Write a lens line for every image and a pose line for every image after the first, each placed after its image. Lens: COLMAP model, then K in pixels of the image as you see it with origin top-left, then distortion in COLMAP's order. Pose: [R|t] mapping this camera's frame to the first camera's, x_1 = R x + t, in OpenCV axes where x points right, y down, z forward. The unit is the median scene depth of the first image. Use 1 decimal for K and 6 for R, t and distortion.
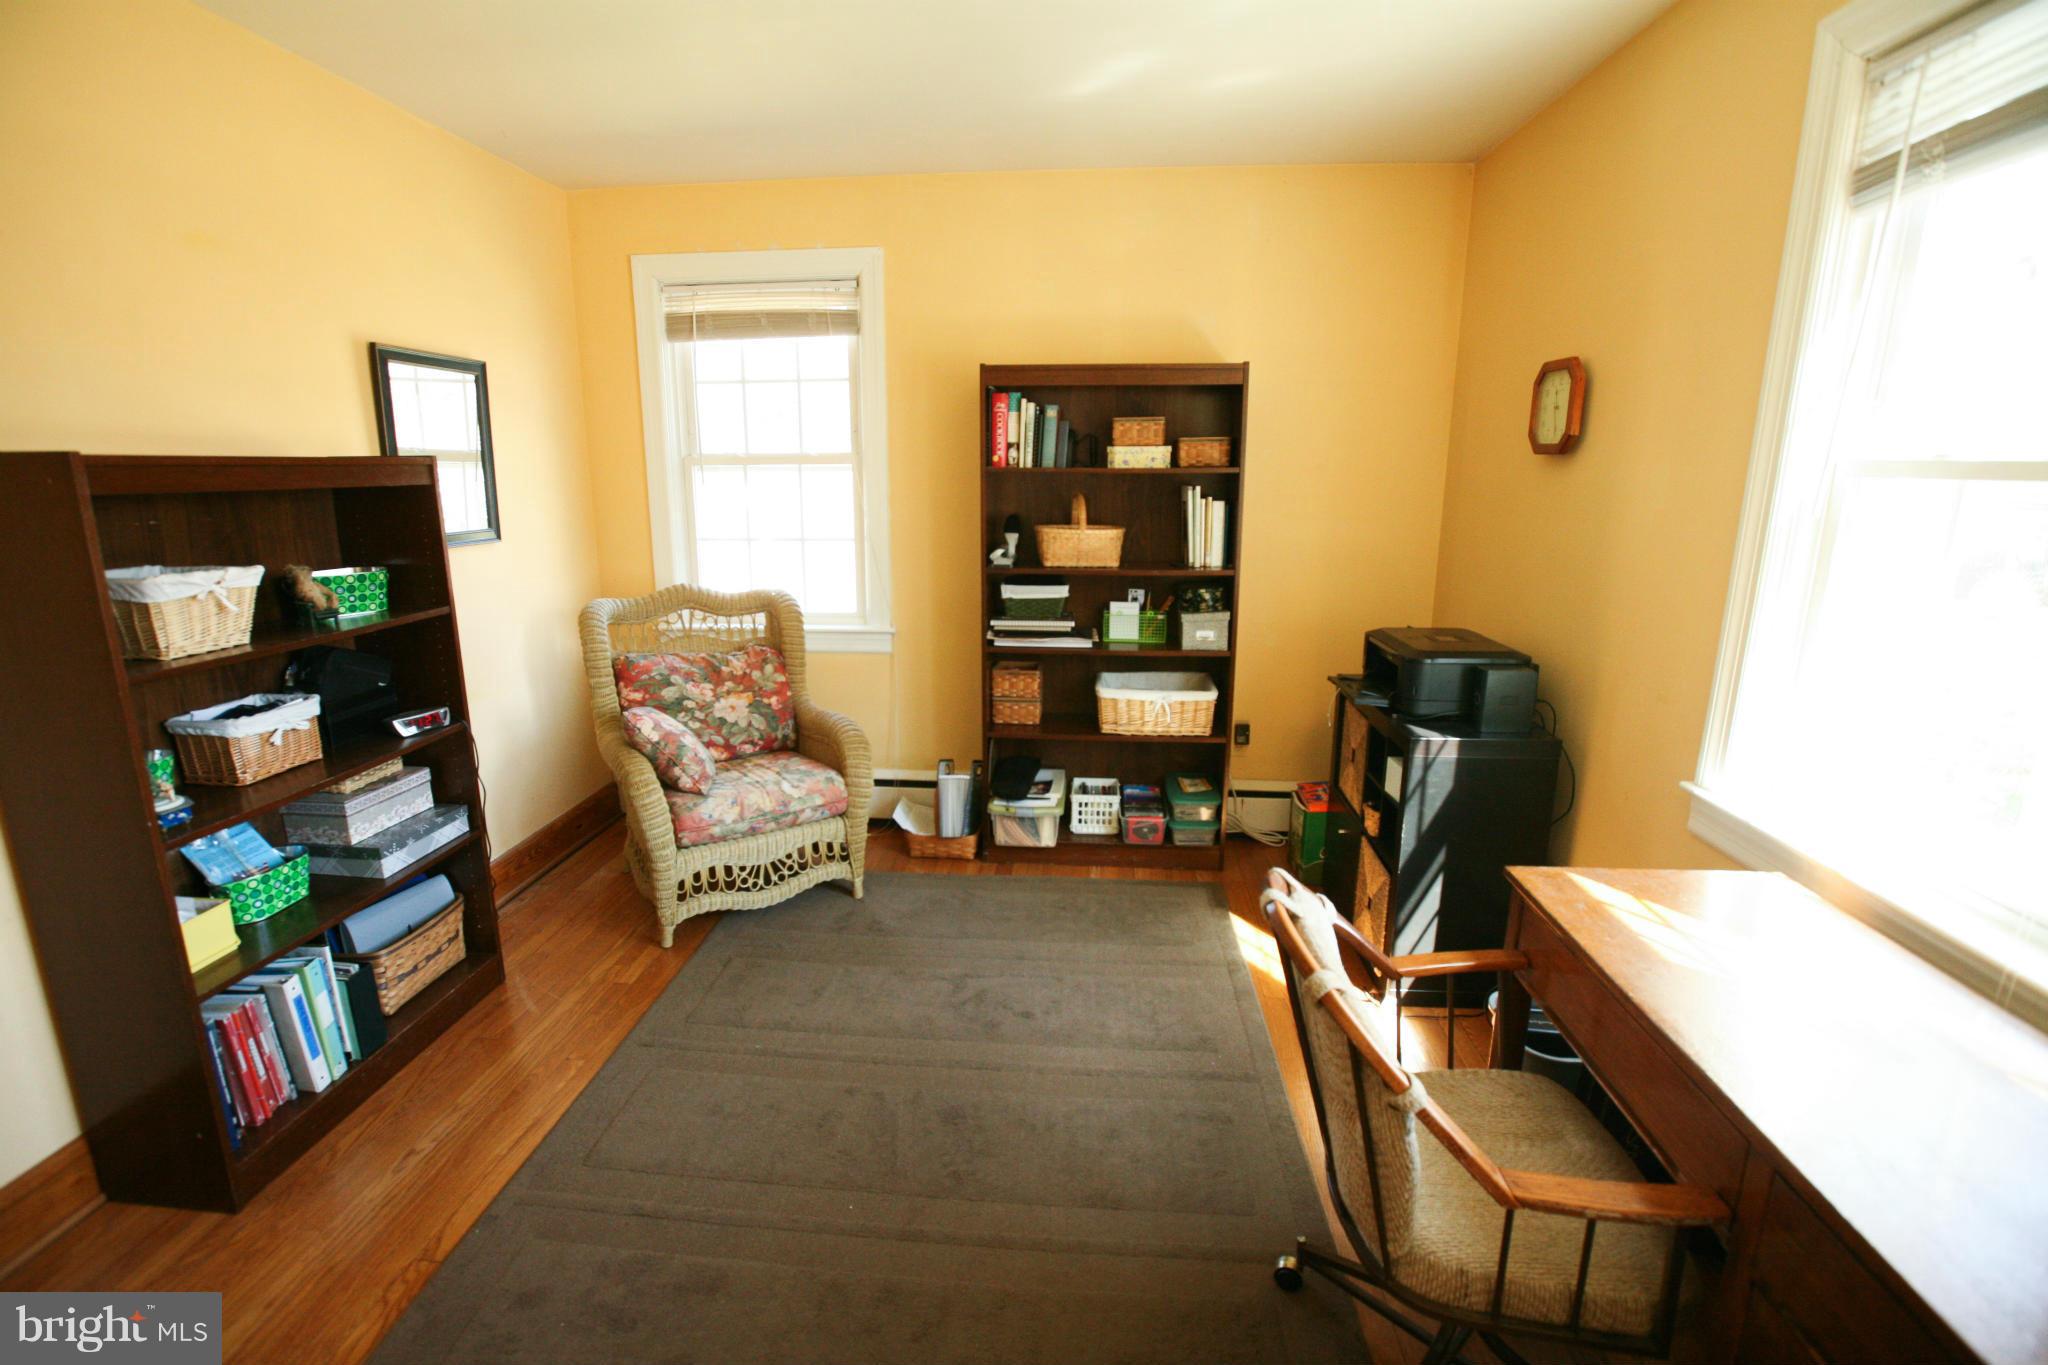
lens RADIAL K [[947.2, 0, 1011.7], [0, 947.2, 680.9], [0, 0, 1]] dist [-0.064615, 0.033676]
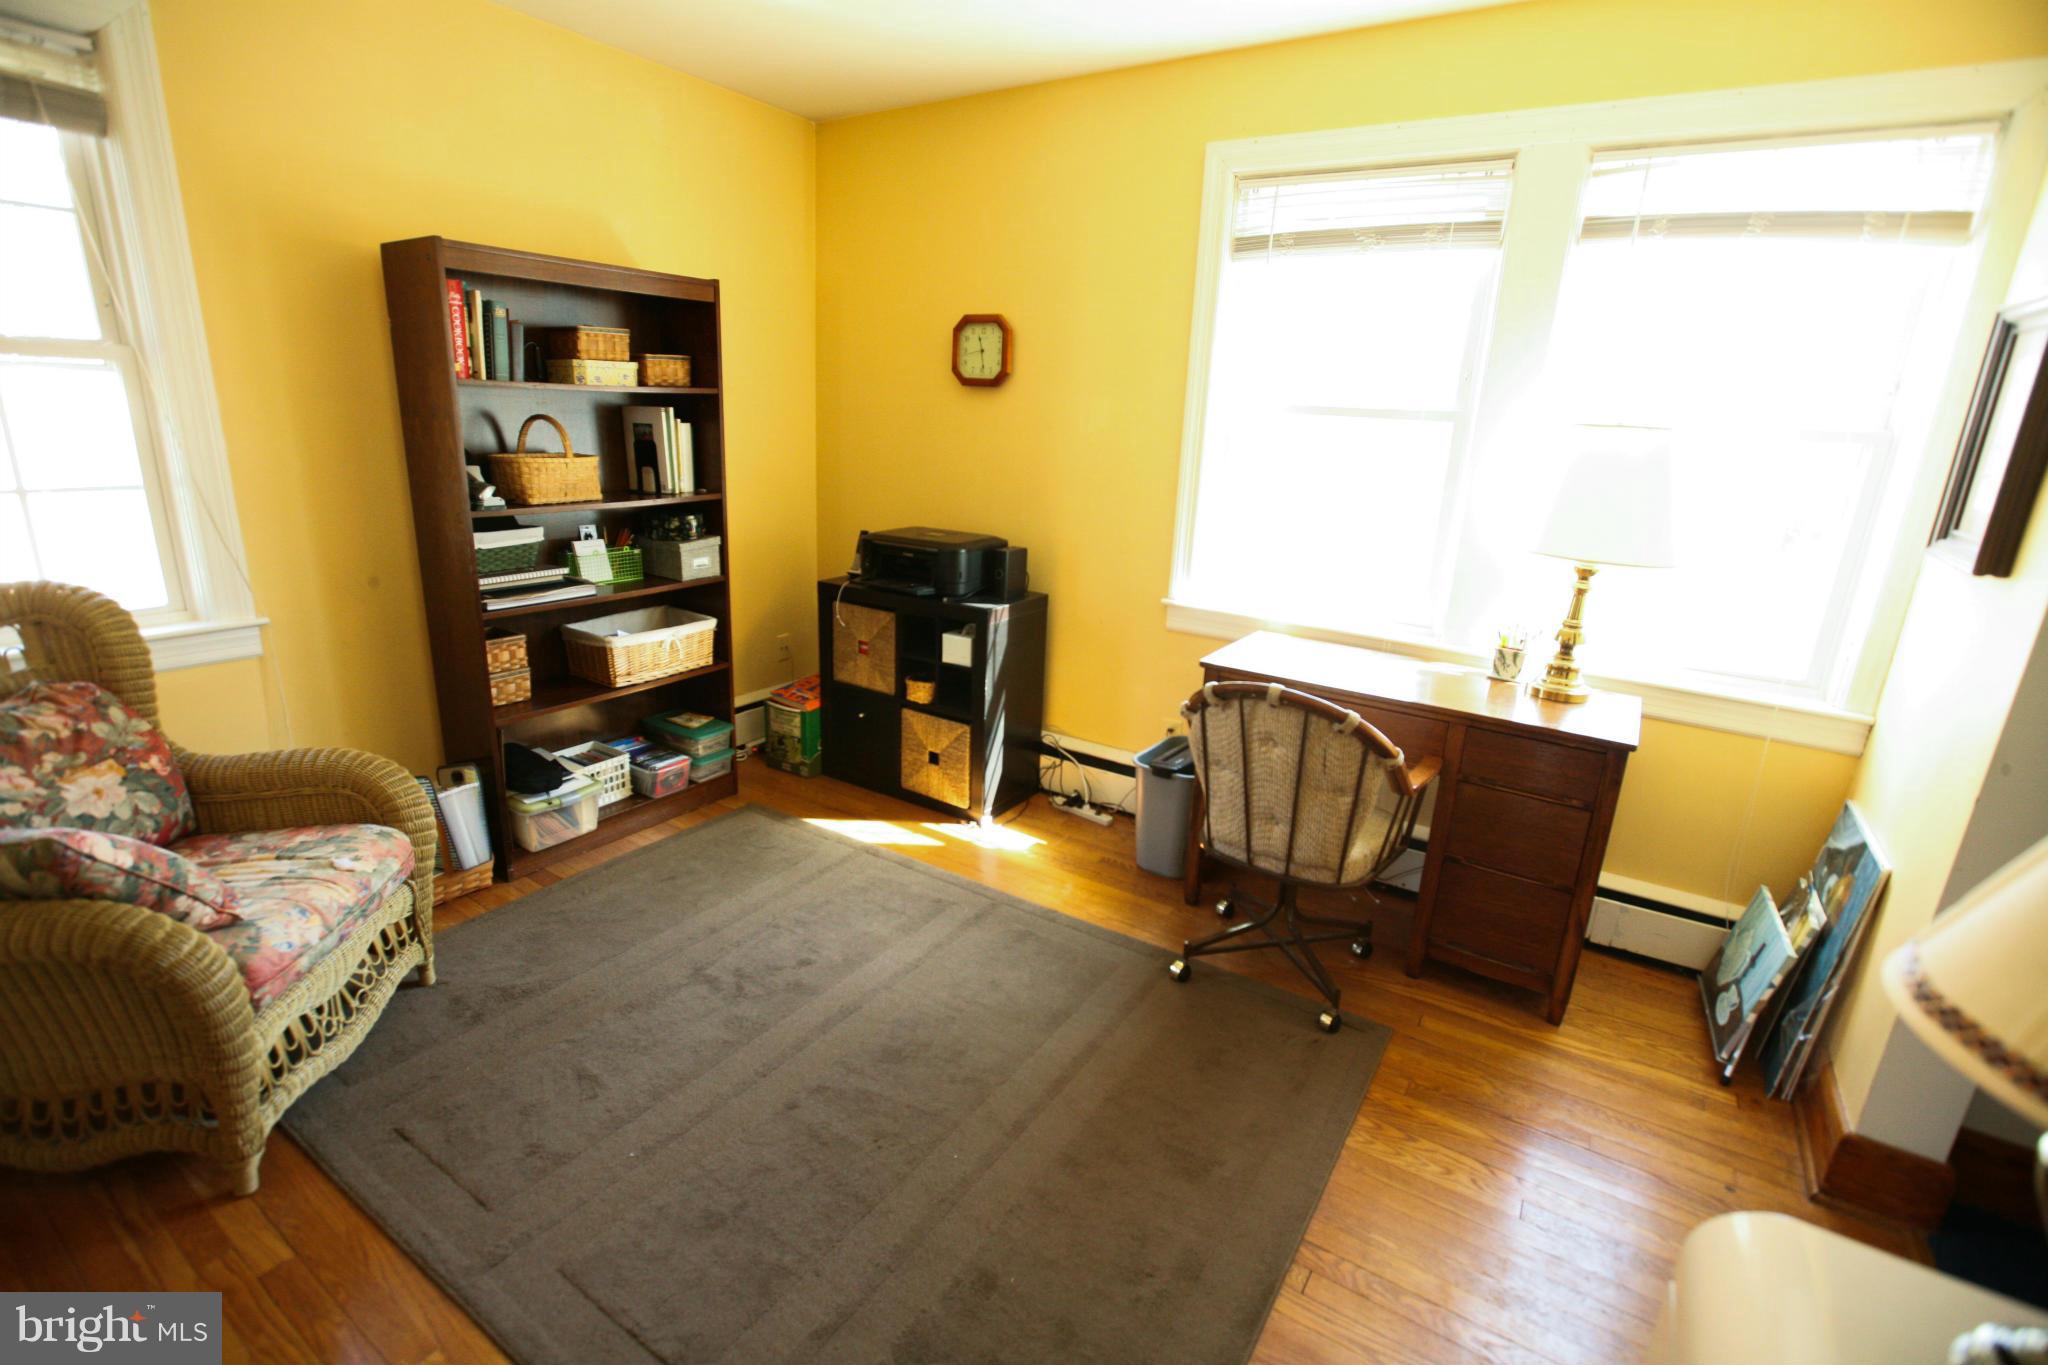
lens RADIAL K [[947.2, 0, 1011.7], [0, 947.2, 680.9], [0, 0, 1]] dist [-0.064615, 0.033676]
pose [[0.469281, -0.225414, 0.853794, -0.502745], [0.157683, 0.972722, 0.170144, -0.044666], [-0.868857, 0.054783, 0.492023, 0.252903]]
